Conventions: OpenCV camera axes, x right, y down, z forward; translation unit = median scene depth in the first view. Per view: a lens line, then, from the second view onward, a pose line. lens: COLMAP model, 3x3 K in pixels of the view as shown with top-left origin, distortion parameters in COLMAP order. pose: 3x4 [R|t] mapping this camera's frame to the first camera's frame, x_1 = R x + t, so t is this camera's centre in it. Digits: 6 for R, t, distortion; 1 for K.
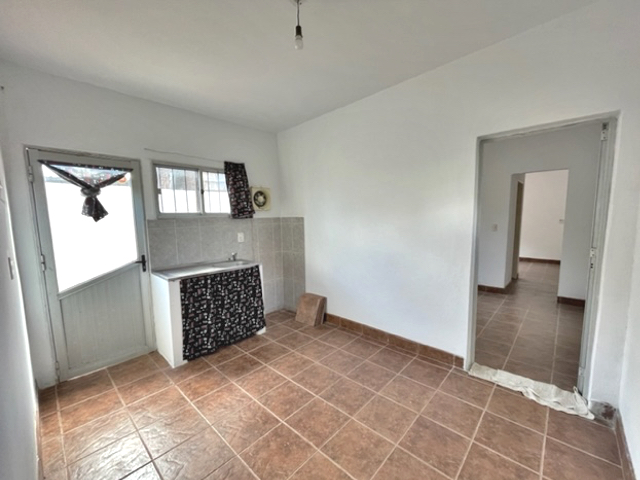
lens RADIAL K [[257.6, 0, 334.6], [0, 257.6, 239.5], [0, 0, 1]] dist [0.000054, 0.000014]
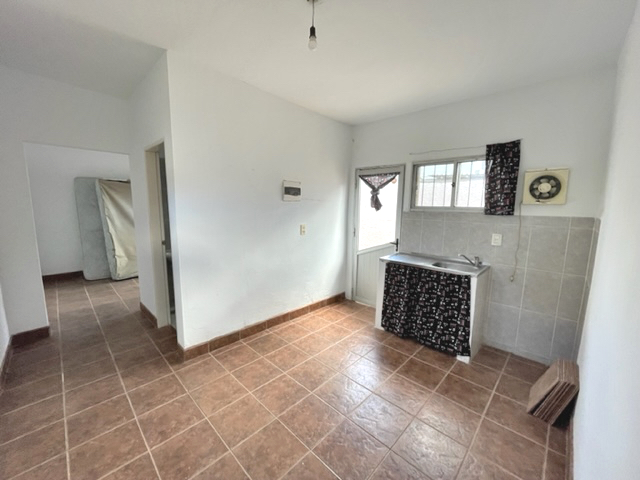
lens RADIAL K [[254.6, 0, 318.9], [0, 254.6, 235.8], [0, 0, 1]] dist [0.002441, 0.000009]
pose [[-0.025223, 0.134459, -0.990598, 0.494963], [-0.111673, 0.984332, 0.136452, -0.078552], [0.993425, 0.114065, -0.009813, 0.581543]]
